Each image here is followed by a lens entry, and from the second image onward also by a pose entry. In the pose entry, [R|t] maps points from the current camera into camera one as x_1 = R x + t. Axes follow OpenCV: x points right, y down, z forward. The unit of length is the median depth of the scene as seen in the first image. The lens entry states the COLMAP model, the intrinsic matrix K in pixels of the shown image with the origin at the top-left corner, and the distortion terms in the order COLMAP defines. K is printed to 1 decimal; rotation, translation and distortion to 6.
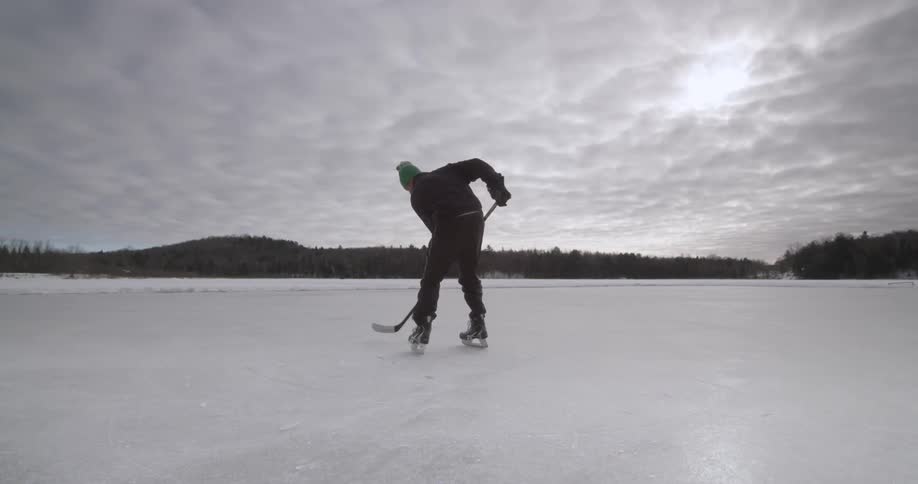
lens RADIAL K [[626.1, 0, 459.0], [0, 626.1, 242.0], [0, 0, 1]] dist [0.003954, 0.001119]
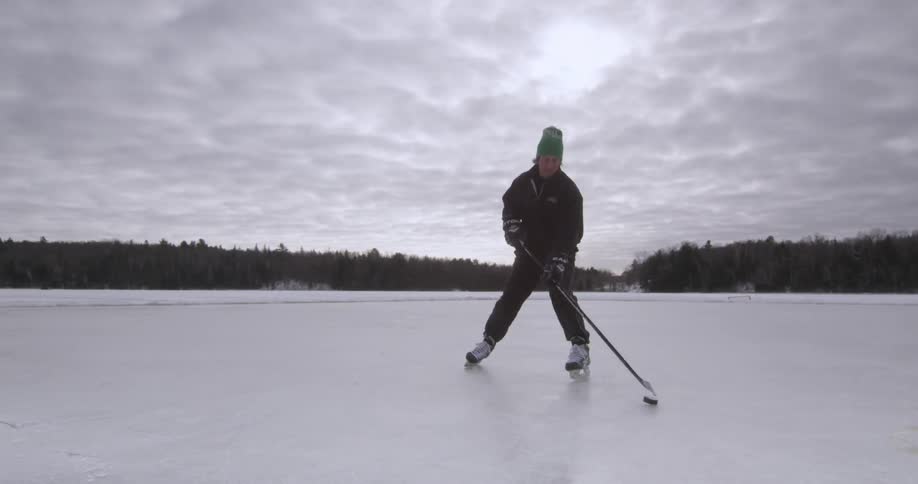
lens RADIAL K [[668.9, 0, 455.7], [0, 668.9, 281.3], [0, 0, 1]] dist [-0.006220, -0.001215]
pose [[0.924350, 0.010190, 0.381409, -0.067285], [-0.027327, 0.998844, 0.039541, 0.013742], [-0.380565, -0.046972, 0.923560, 0.229410]]
